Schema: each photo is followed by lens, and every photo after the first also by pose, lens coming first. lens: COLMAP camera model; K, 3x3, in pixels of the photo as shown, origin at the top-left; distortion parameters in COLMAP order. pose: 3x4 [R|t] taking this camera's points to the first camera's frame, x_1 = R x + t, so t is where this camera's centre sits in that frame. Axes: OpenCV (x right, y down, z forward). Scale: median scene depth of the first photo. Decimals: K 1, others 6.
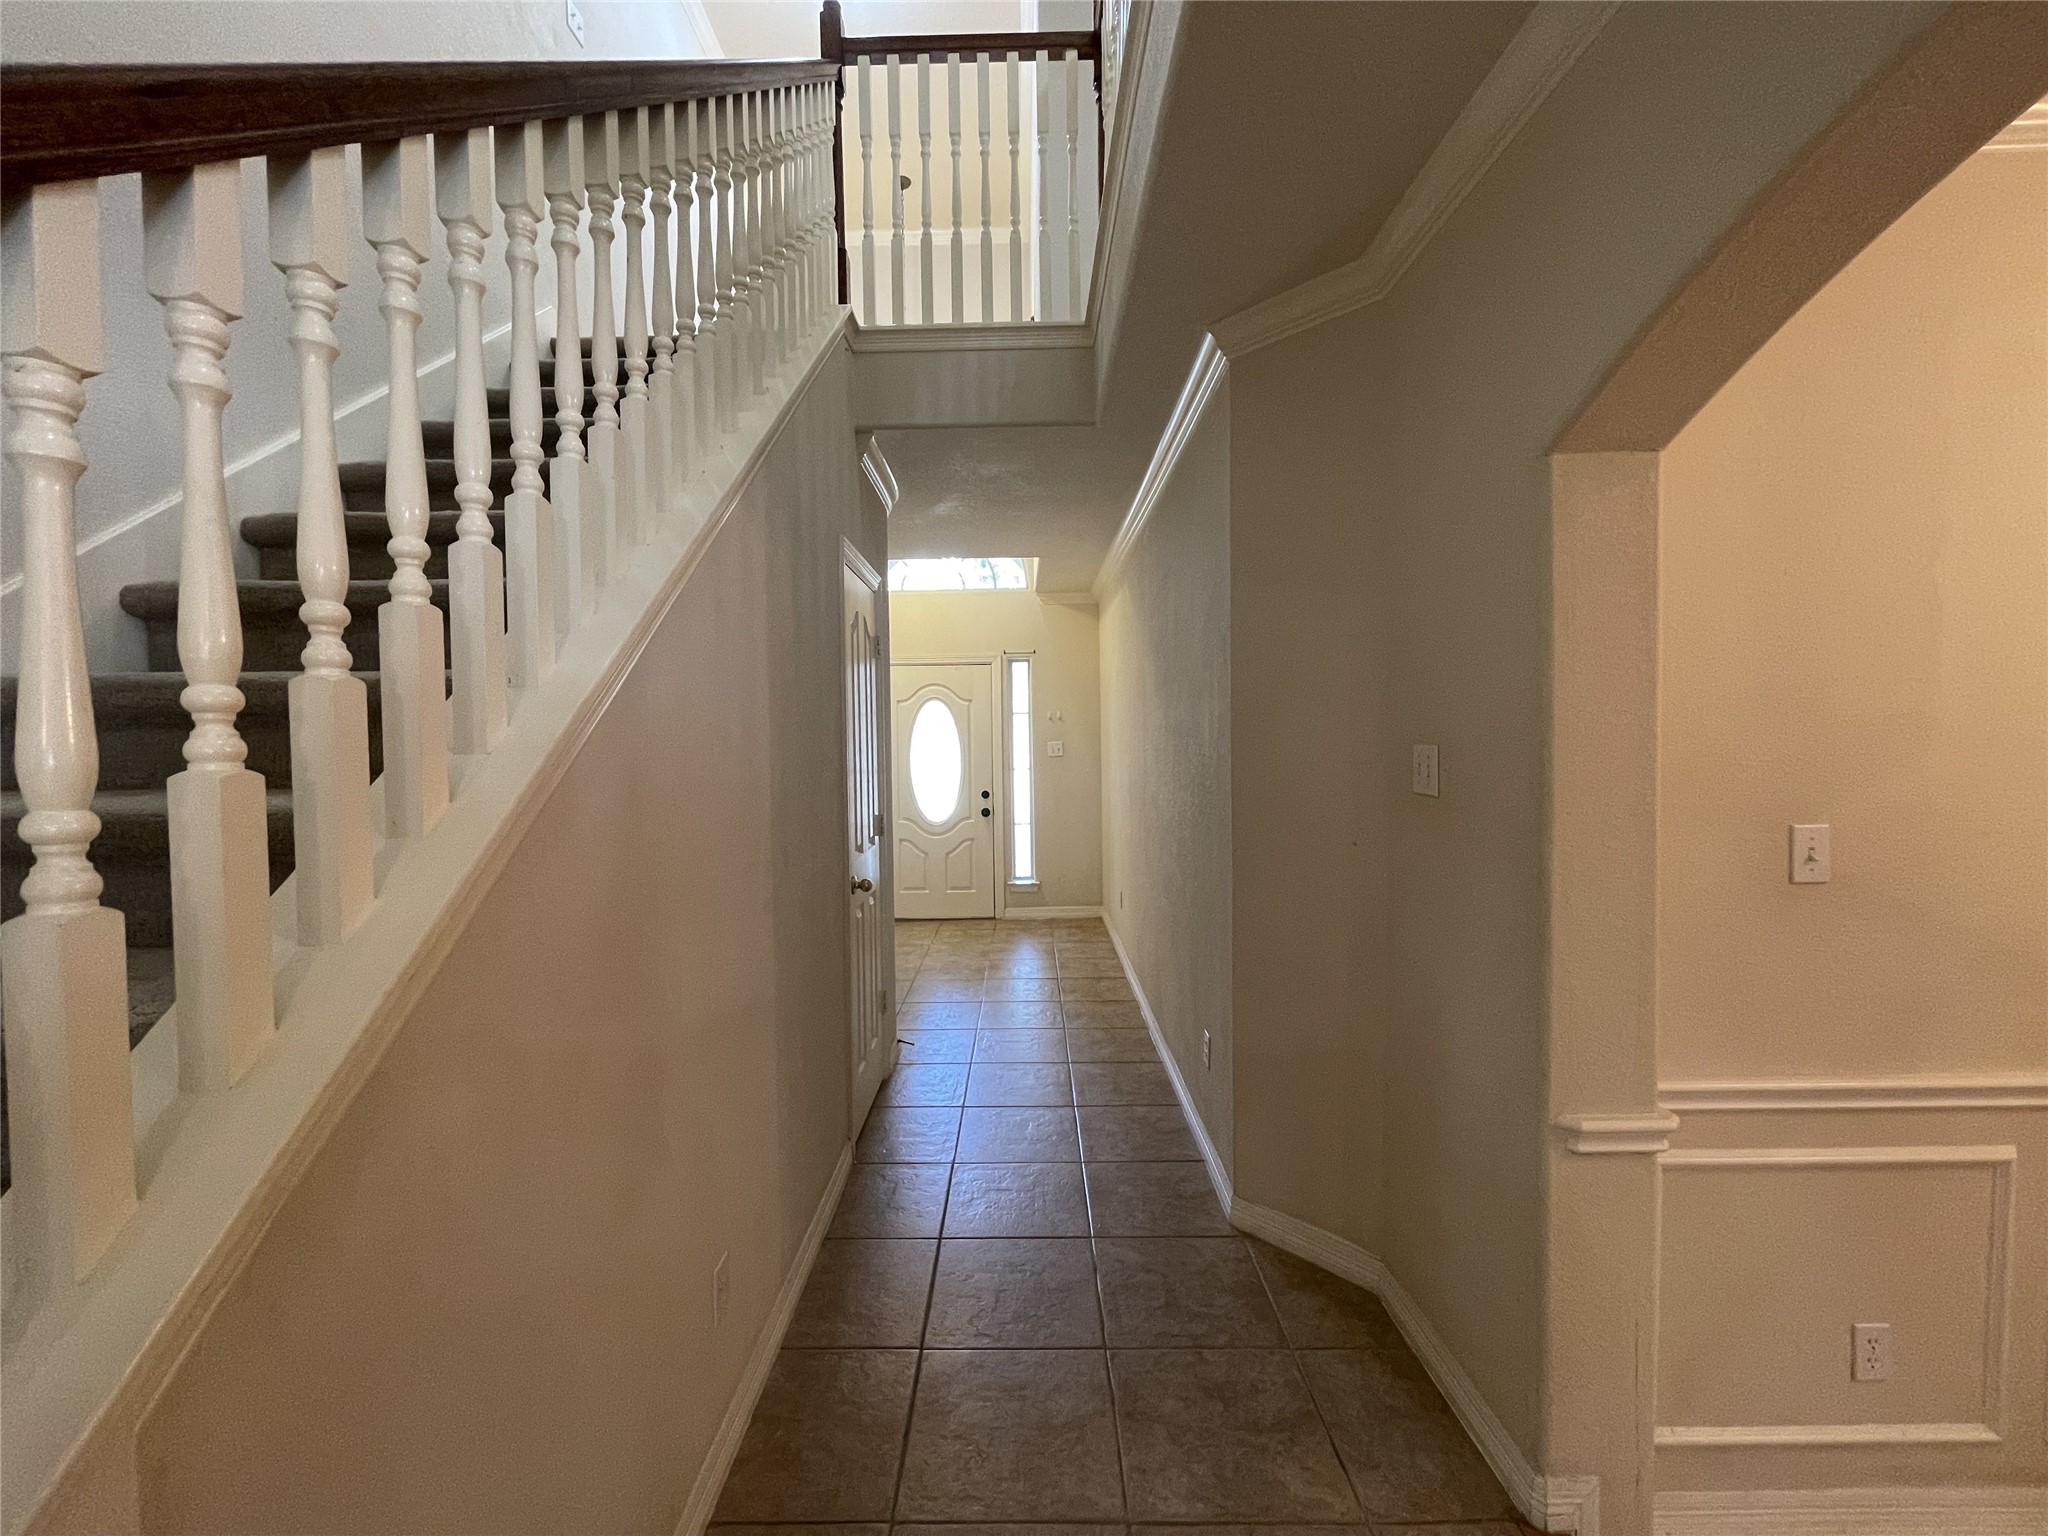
lens RADIAL K [[824.6, 0, 1024.5], [0, 824.6, 770.6], [0, 0, 1]] dist [-0.000801, -0.000049]
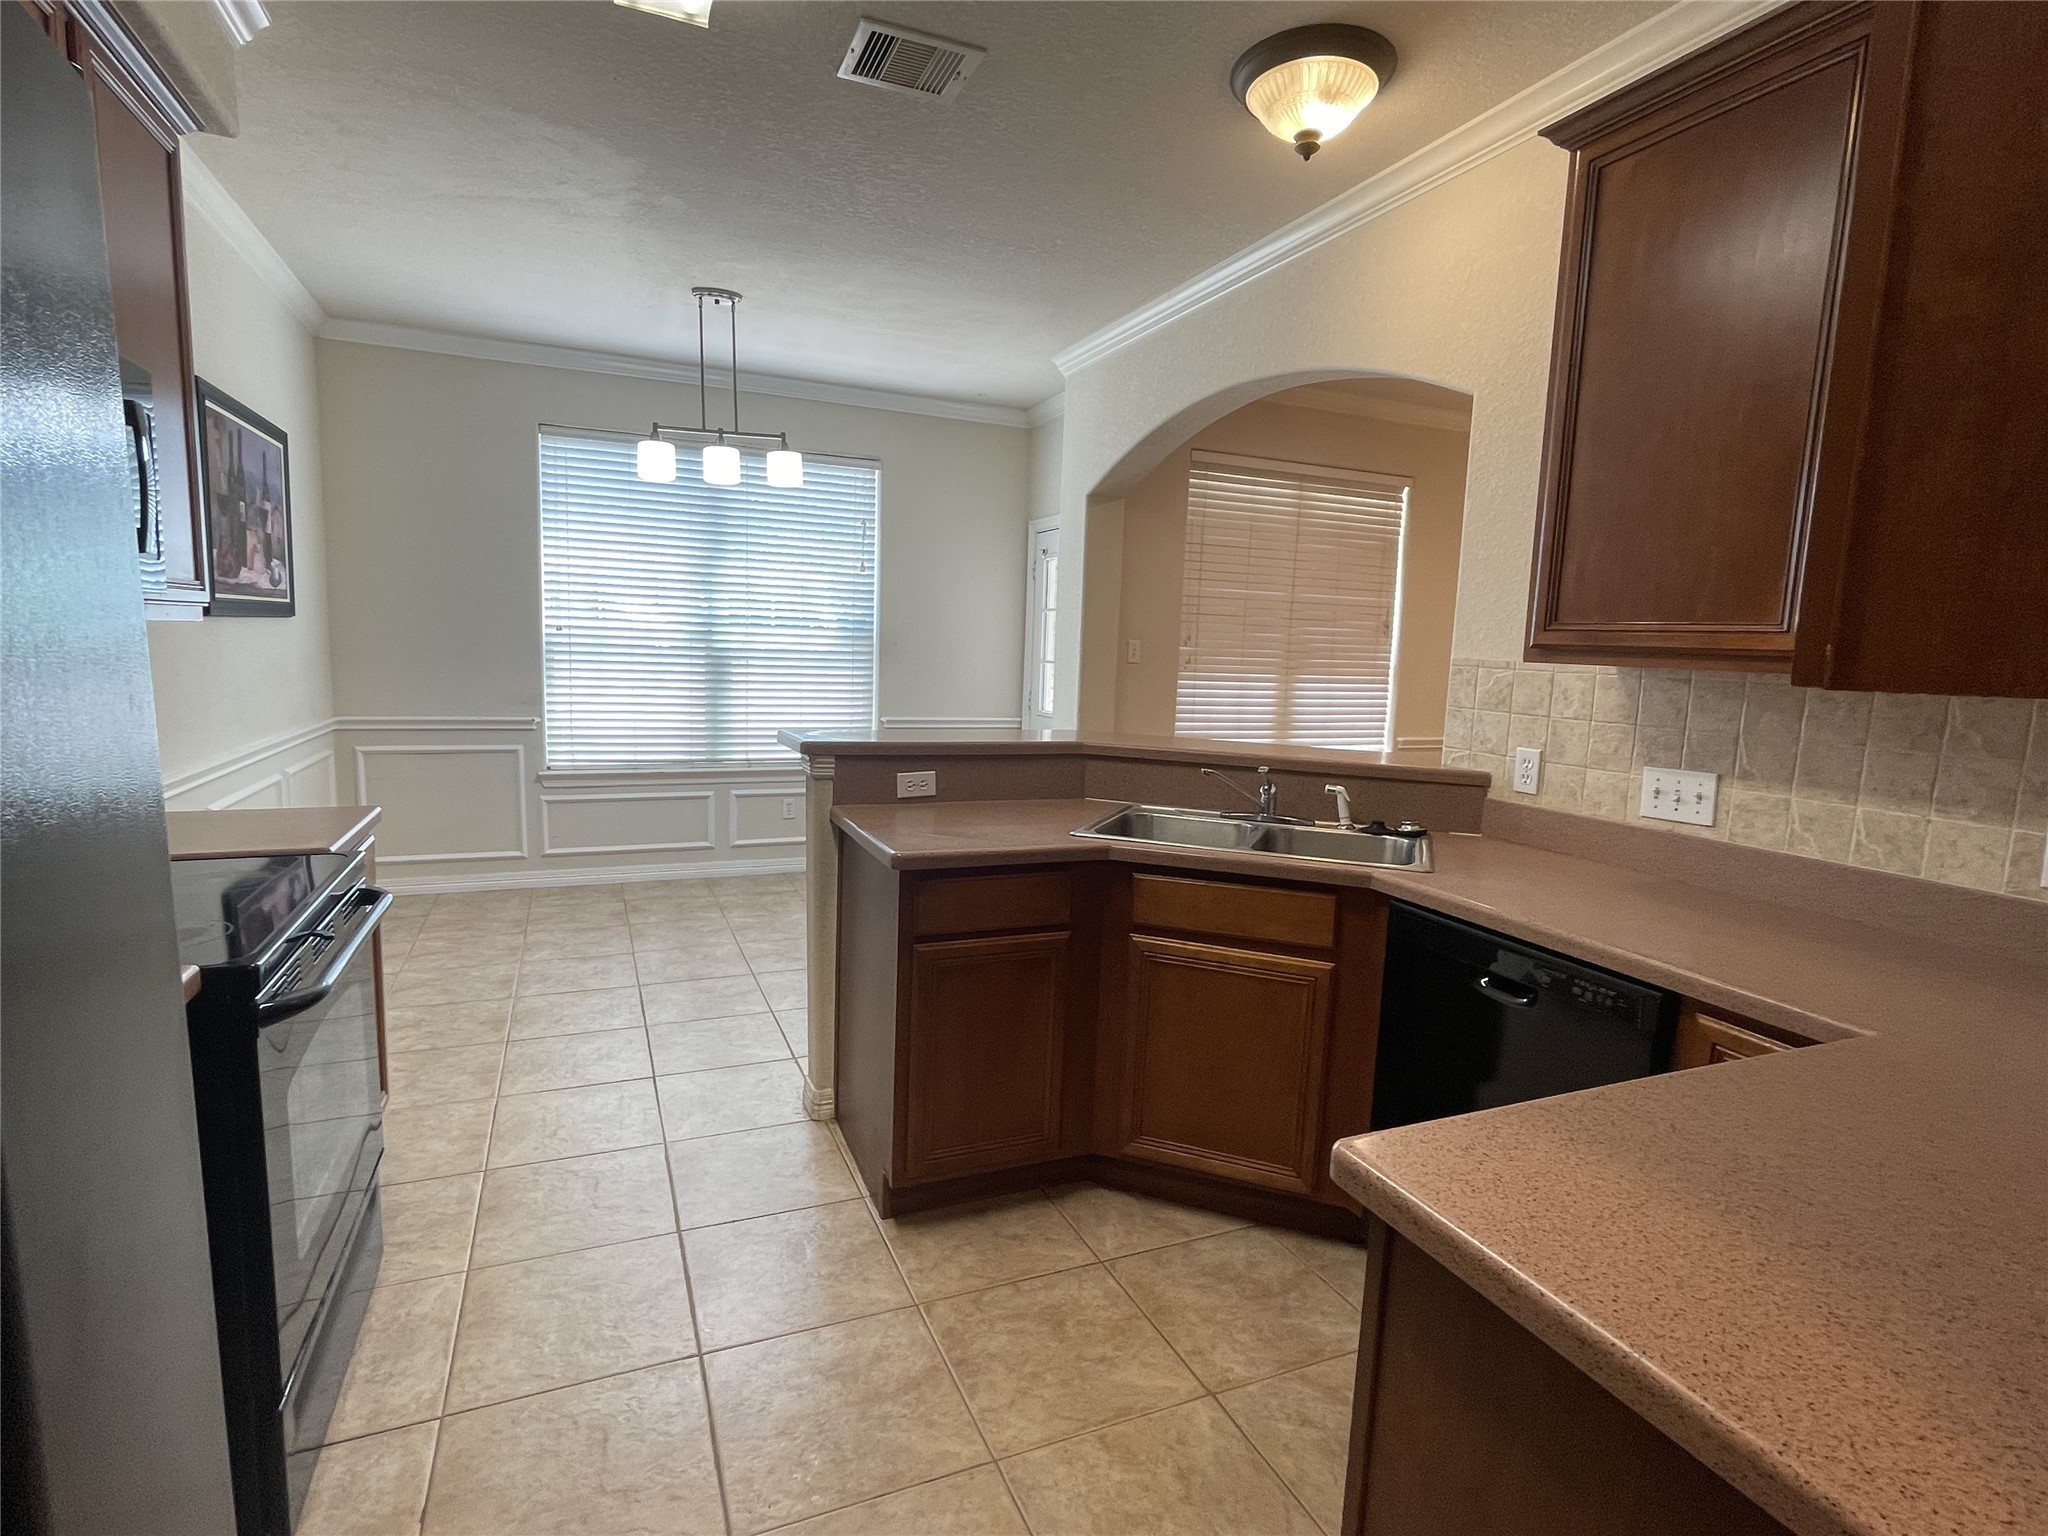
lens RADIAL K [[990.2, 0, 1021.4], [0, 990.2, 767.7], [0, 0, 1]] dist [0.024277, 0.000162]
pose [[0.915665, -0.004644, 0.401915, -0.018518], [-0.035155, 0.995176, 0.091590, 0.000412], [-0.400402, -0.097995, 0.911085, 0.000575]]
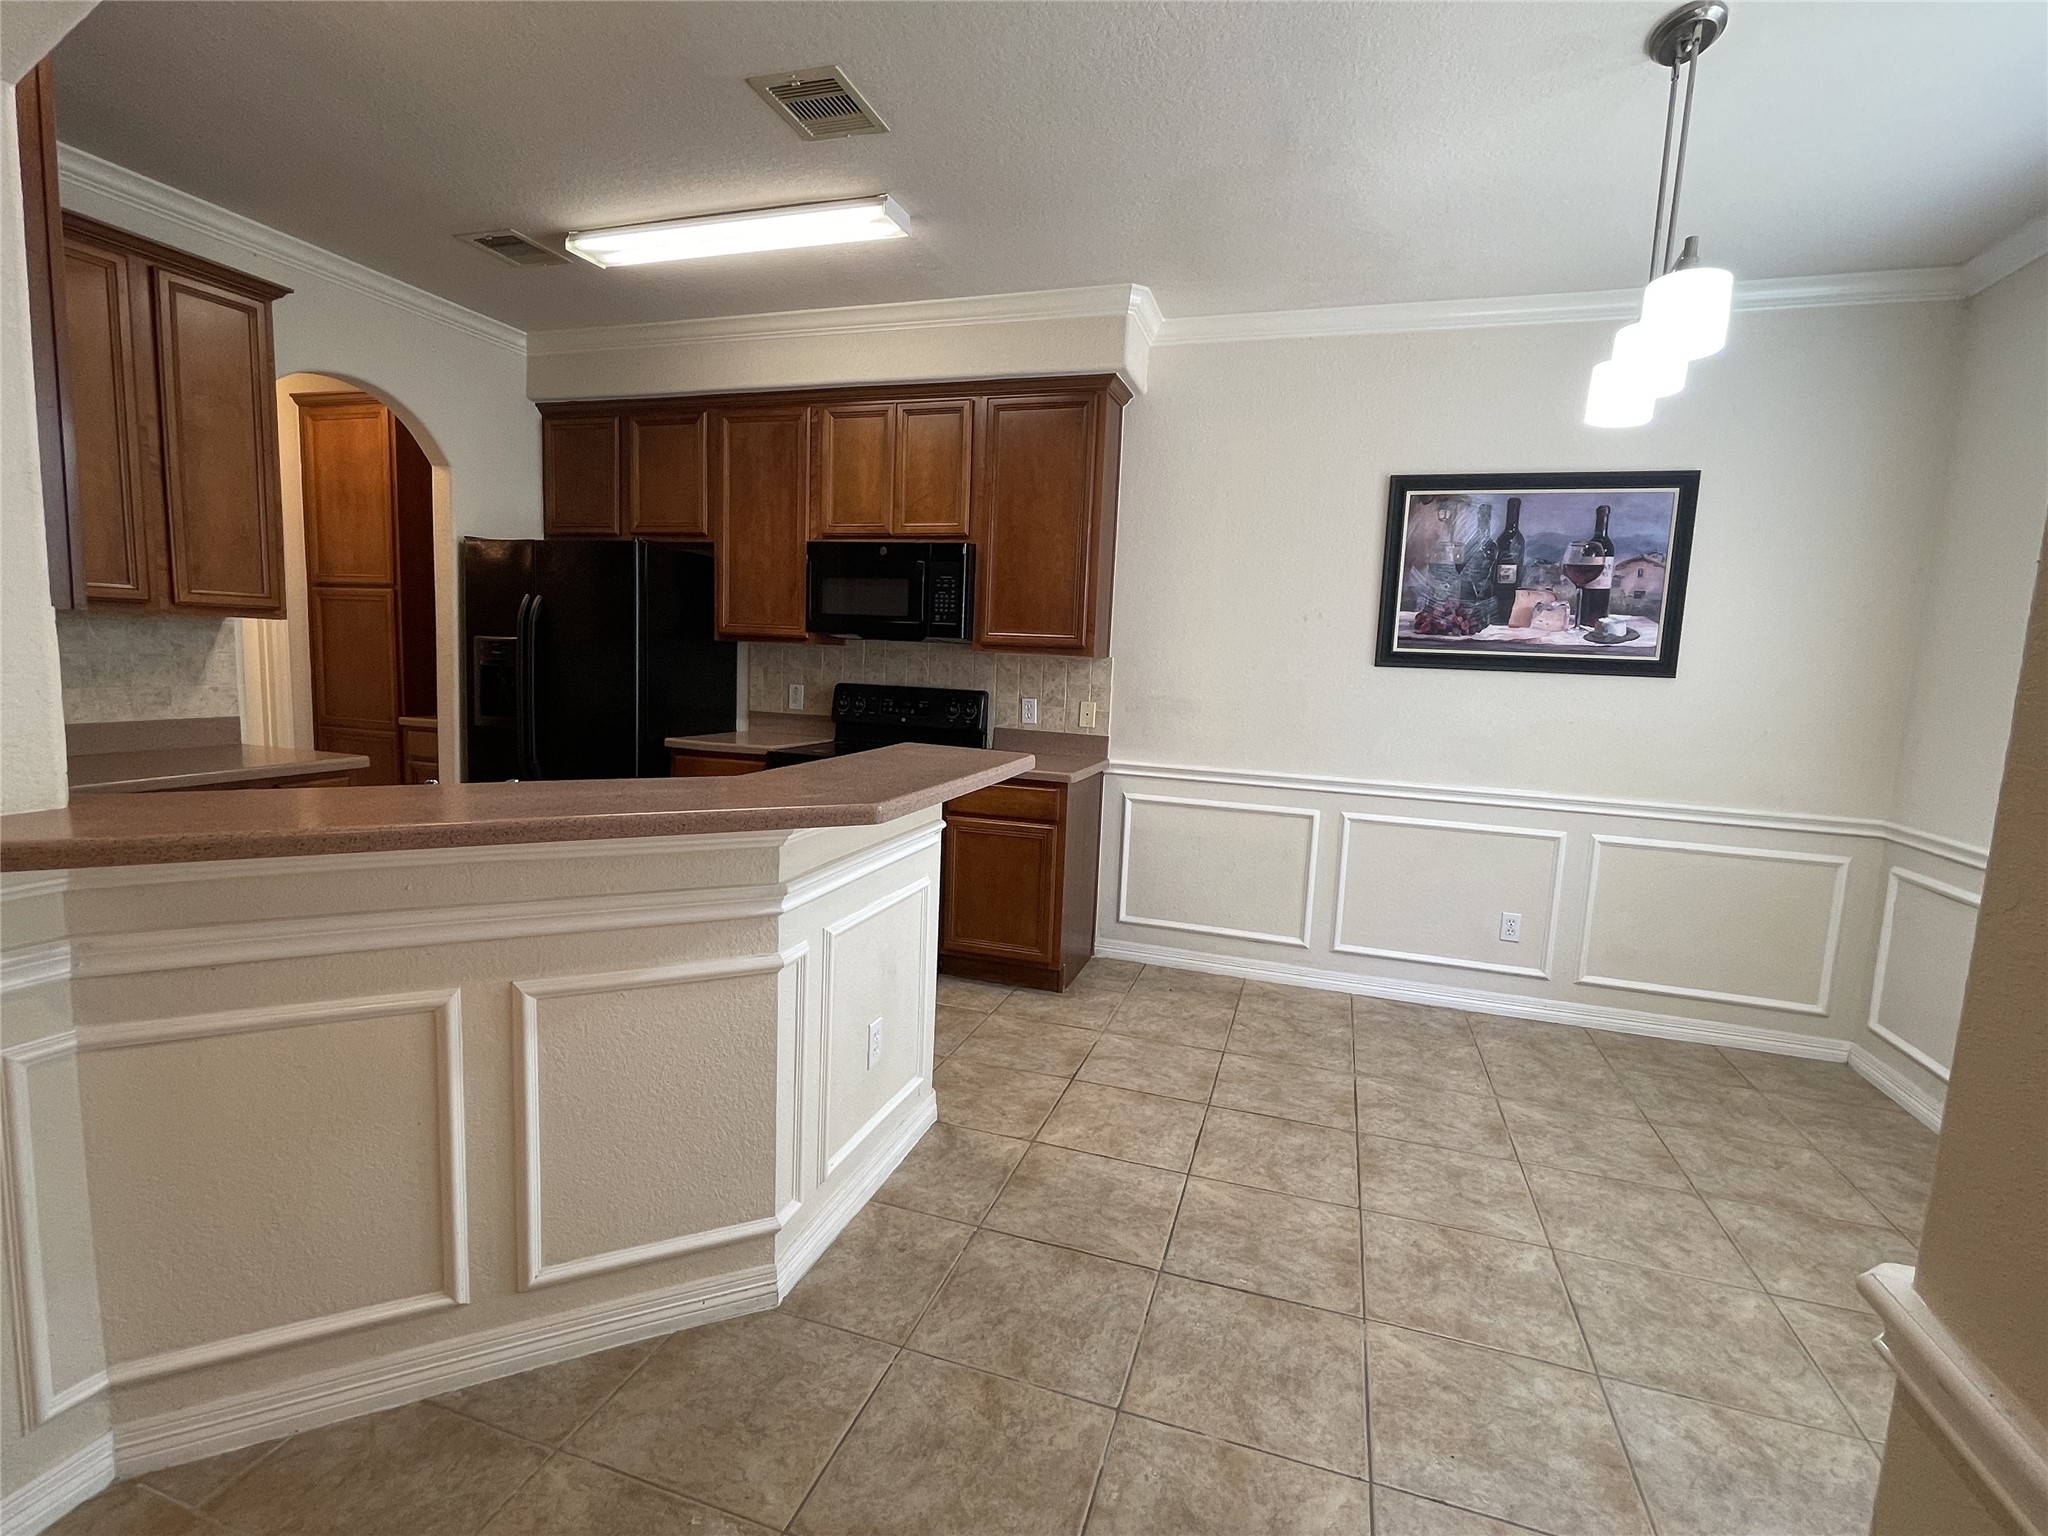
lens RADIAL K [[990.2, 0, 1017.4], [0, 990.2, 770.6], [0, 0, 1]] dist [0.024277, 0.000162]
pose [[-0.307783, 0.116474, -0.944301, 0.122899], [-0.071869, 0.986797, 0.145140, -0.006360], [0.948738, 0.112538, -0.295348, 0.173657]]
